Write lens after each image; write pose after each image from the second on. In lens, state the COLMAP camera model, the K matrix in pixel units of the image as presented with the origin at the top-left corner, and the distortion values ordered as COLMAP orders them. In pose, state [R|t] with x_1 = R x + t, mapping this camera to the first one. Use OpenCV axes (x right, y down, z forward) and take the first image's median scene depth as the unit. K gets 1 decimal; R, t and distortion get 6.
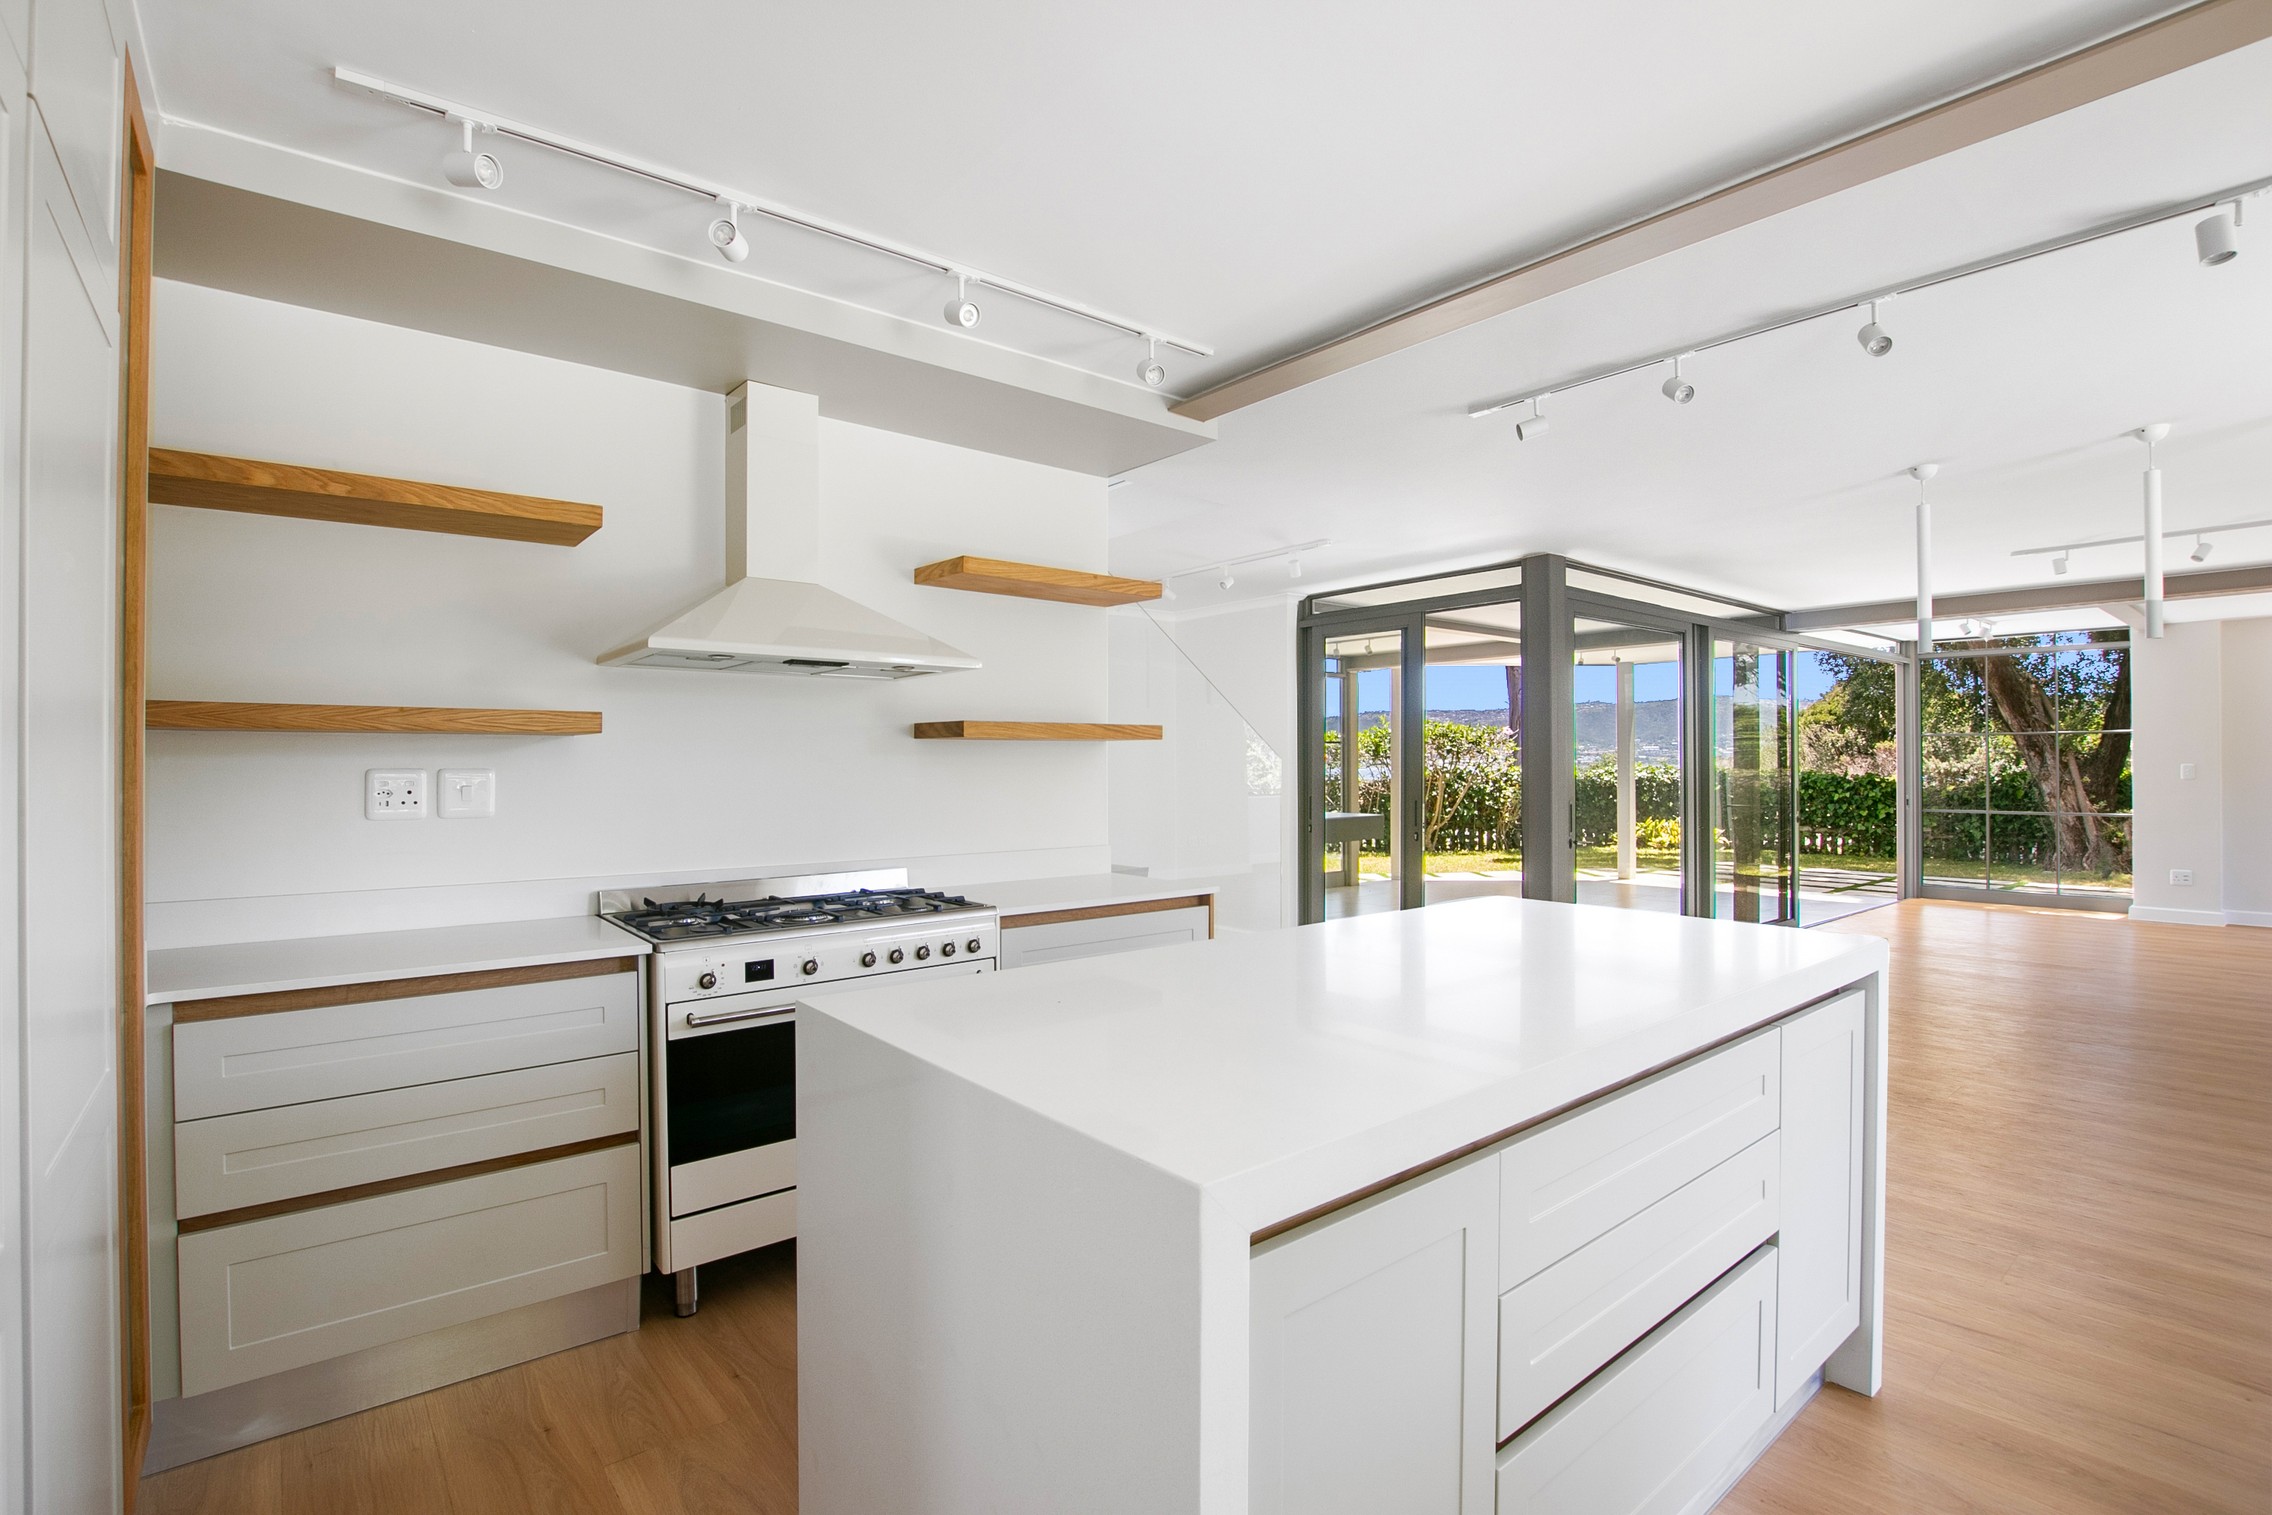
lens RADIAL K [[1050.2, 0, 1126.8], [0, 1050.2, 756.9], [0, 0, 1]] dist [-0.035660, 0.005982]
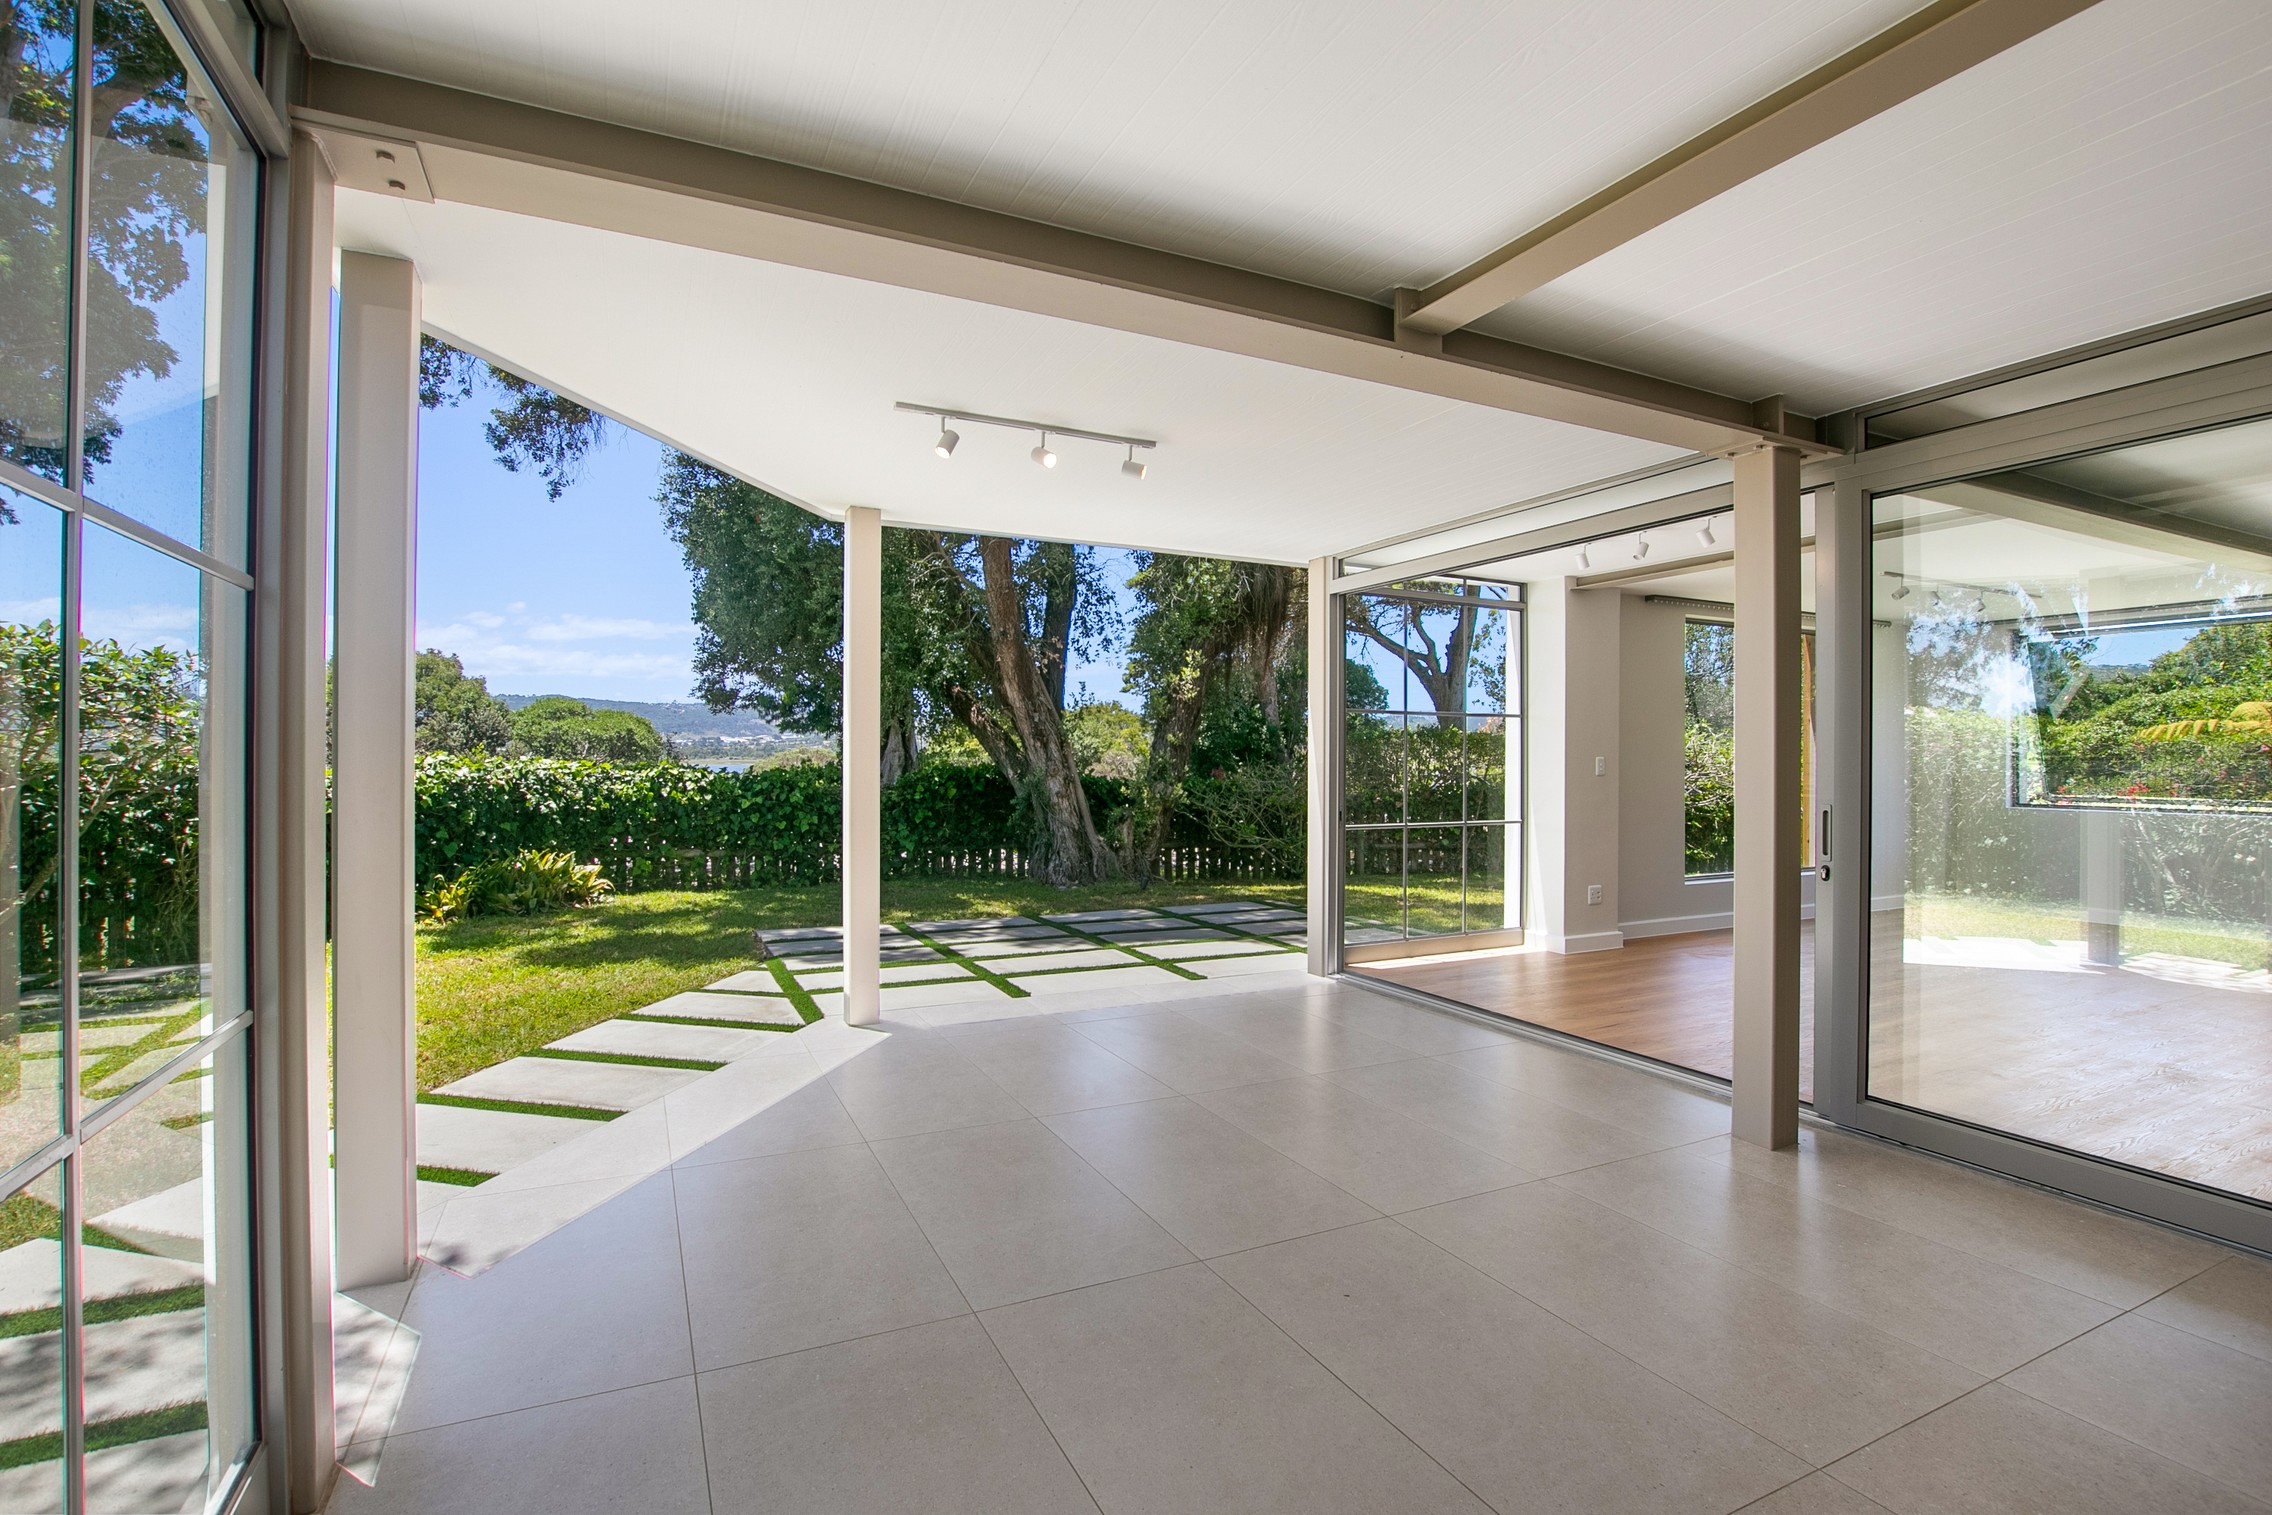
lens RADIAL K [[1050.2, 0, 1126.8], [0, 1050.2, 756.9], [0, 0, 1]] dist [-0.035660, 0.005982]
pose [[0.221622, 0.004528, 0.975122, 0.085666], [-0.010333, 0.999944, -0.002294, 0.008634], [-0.975078, -0.009567, 0.221656, 0.771242]]
